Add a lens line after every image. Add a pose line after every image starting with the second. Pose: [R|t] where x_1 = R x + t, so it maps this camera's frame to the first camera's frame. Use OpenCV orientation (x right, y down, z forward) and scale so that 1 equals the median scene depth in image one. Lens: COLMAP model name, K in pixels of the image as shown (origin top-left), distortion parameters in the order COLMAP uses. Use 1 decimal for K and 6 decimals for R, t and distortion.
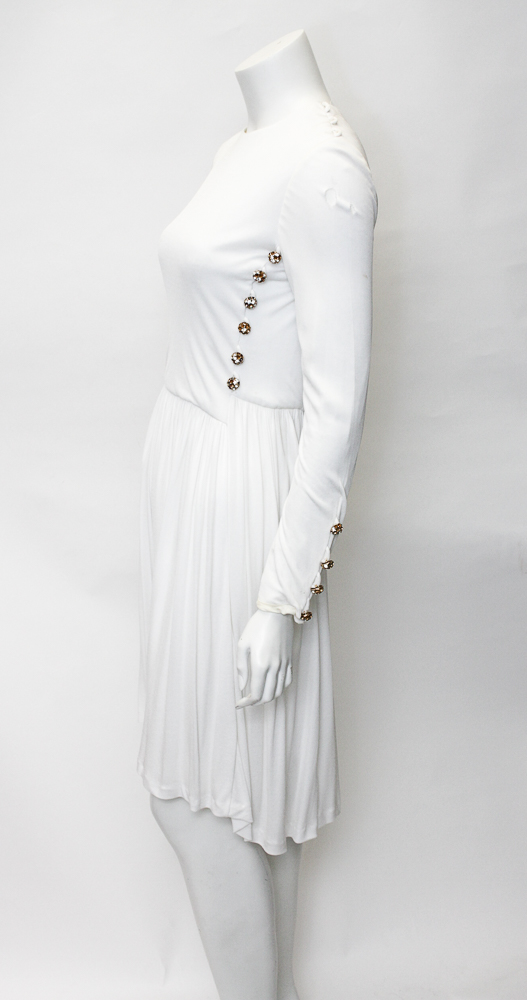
lens RADIAL K [[1324.1, 0, 258.0], [0, 1324.1, 497.8], [0, 0, 1]] dist [-0.075223, 0.000000]
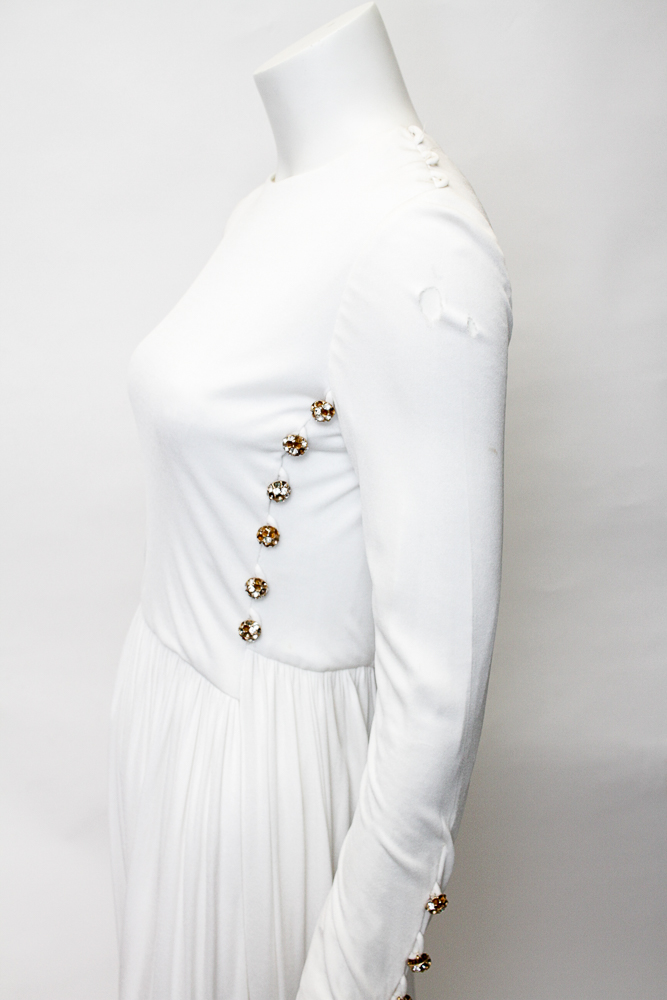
lens RADIAL K [[1146.6, 0, 344.2], [0, 1146.6, 502.1], [0, 0, 1]] dist [-0.081430, 0.000000]
pose [[0.999643, -0.002189, 0.026620, 0.008713], [0.002293, 0.999990, -0.003870, -0.141739], [-0.026611, 0.003930, 0.999638, 0.526500]]
